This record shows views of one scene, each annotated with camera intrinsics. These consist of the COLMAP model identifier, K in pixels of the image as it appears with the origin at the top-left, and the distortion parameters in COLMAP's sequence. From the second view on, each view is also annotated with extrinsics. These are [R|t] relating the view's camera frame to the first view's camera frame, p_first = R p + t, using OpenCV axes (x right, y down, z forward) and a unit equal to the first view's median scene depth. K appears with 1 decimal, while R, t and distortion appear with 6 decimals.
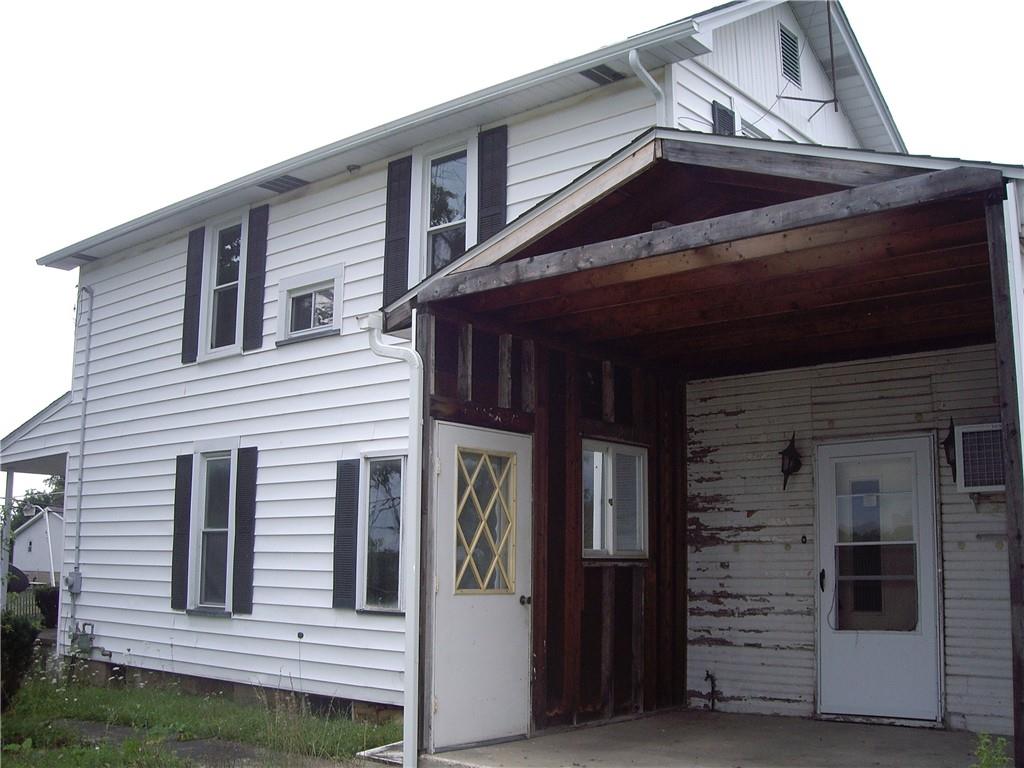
lens RADIAL K [[1099.7, 0, 514.8], [0, 1099.7, 390.8], [0, 0, 1]] dist [-0.131653, 0.000000]
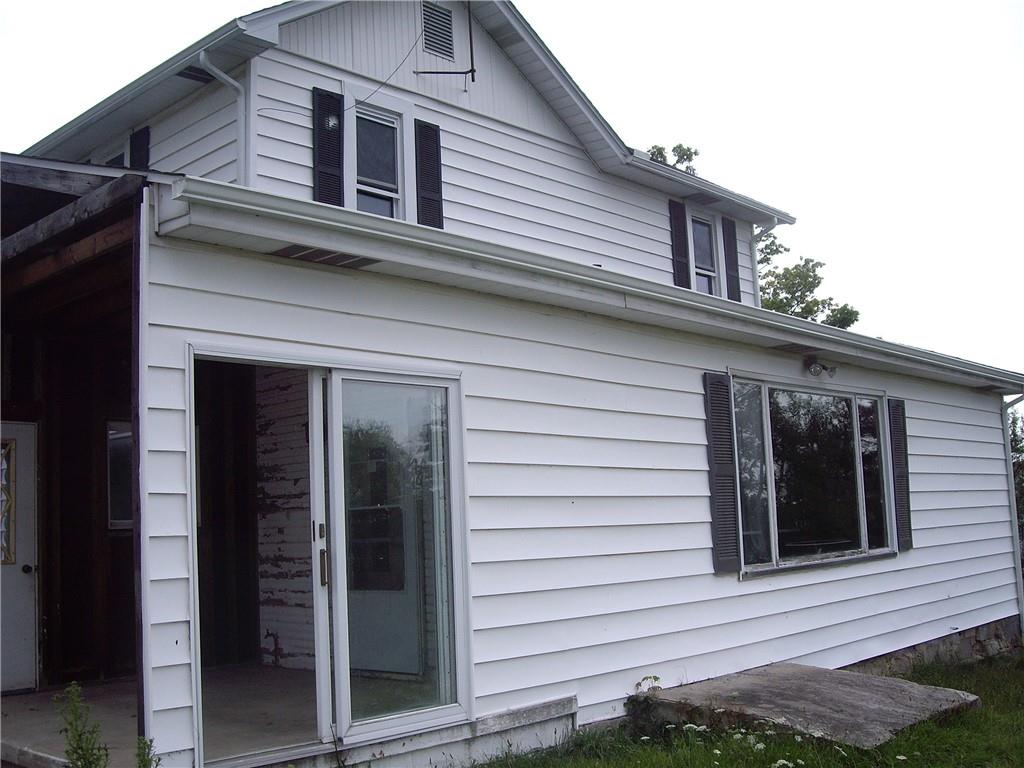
lens RADIAL K [[1099.7, 0, 509.0], [0, 1099.7, 379.4], [0, 0, 1]] dist [-0.131653, 0.000000]
pose [[0.996836, -0.055404, -0.056998, 0.479185], [0.056961, 0.998036, 0.026070, -0.003198], [0.055442, -0.029234, 0.998034, -0.048897]]
